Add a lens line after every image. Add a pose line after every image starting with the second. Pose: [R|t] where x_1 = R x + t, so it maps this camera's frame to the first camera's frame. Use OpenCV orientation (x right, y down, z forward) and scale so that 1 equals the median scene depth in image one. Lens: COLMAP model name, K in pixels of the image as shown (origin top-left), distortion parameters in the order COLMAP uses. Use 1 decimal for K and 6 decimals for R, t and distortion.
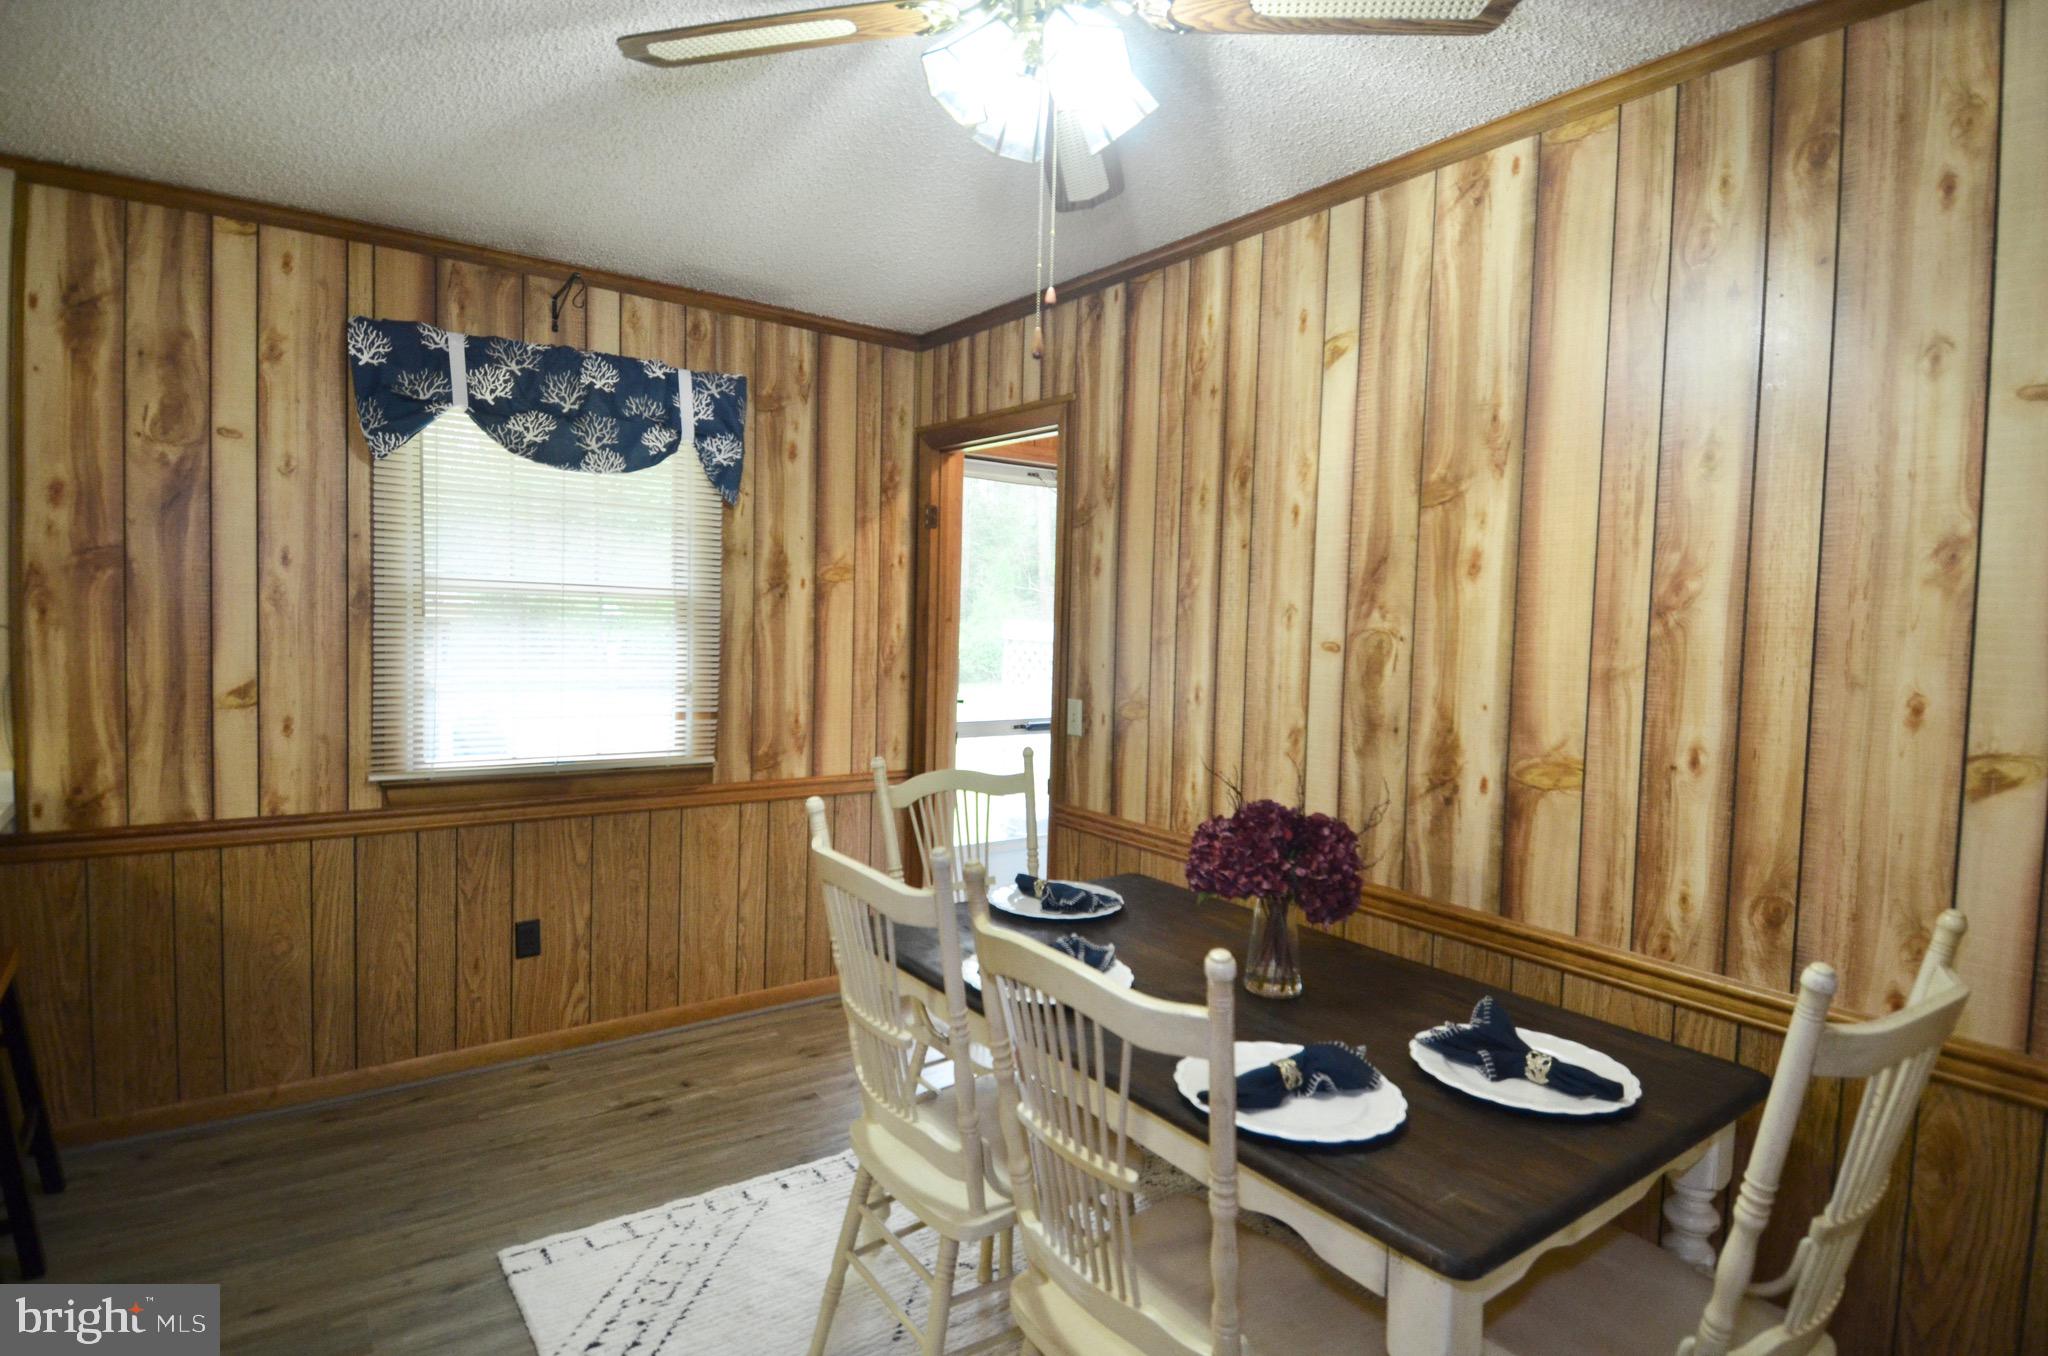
lens RADIAL K [[1077.6, 0, 1034.0], [0, 1077.6, 682.4], [0, 0, 1]] dist [0.039002, -0.040310]
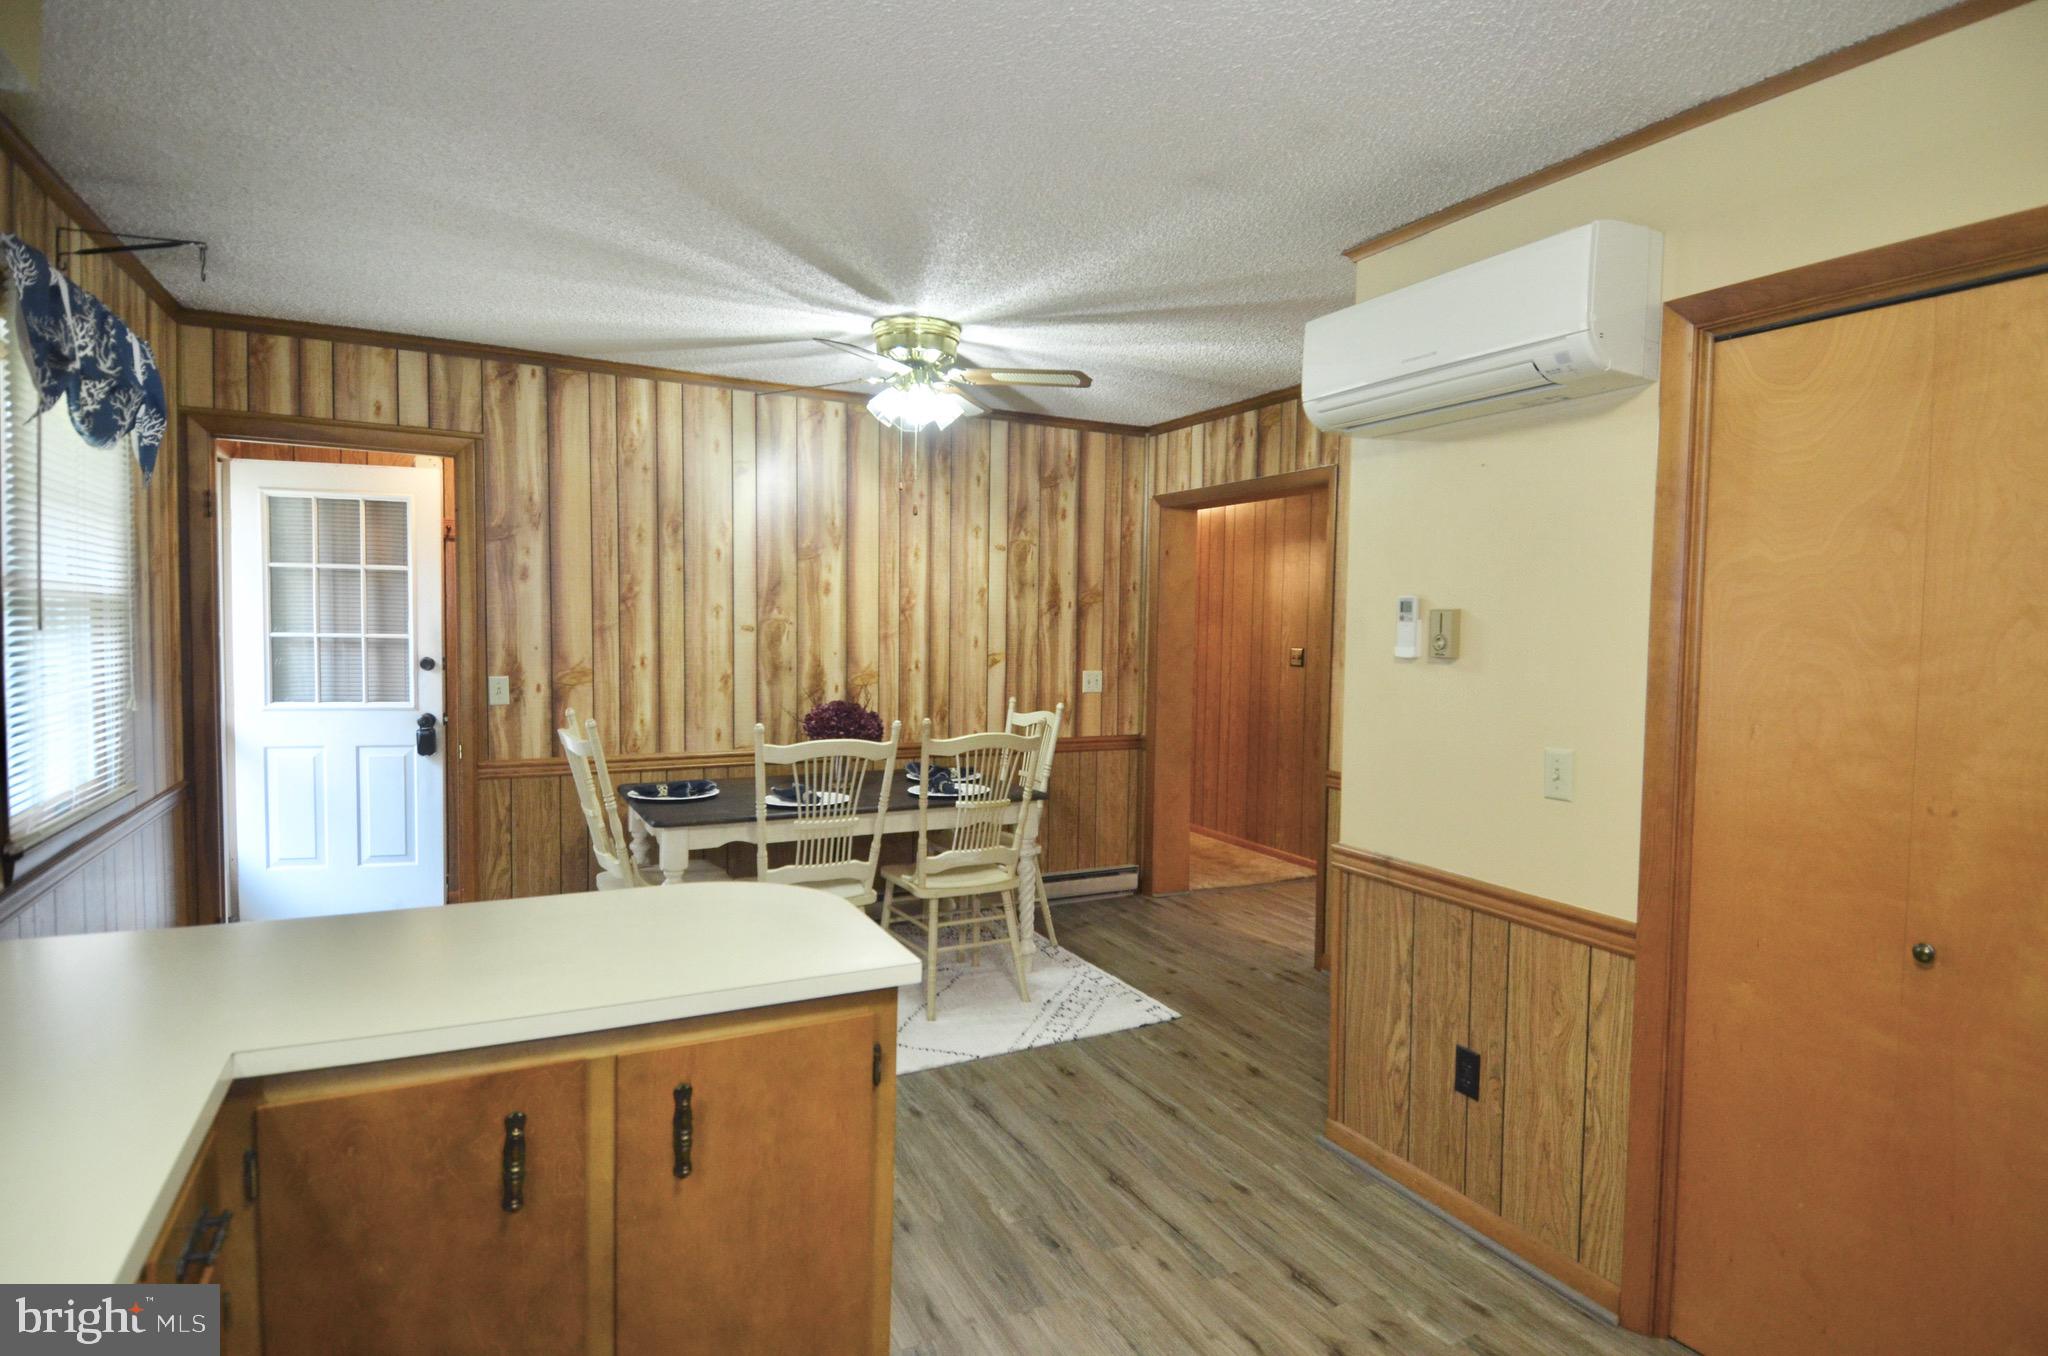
lens RADIAL K [[1077.6, 0, 1014.4], [0, 1077.6, 677.3], [0, 0, 1]] dist [0.039002, -0.040310]
pose [[0.144092, -0.068308, 0.987204, -1.452450], [0.051705, 0.996772, 0.061423, -0.038204], [-0.988213, 0.042193, 0.147158, 0.269767]]
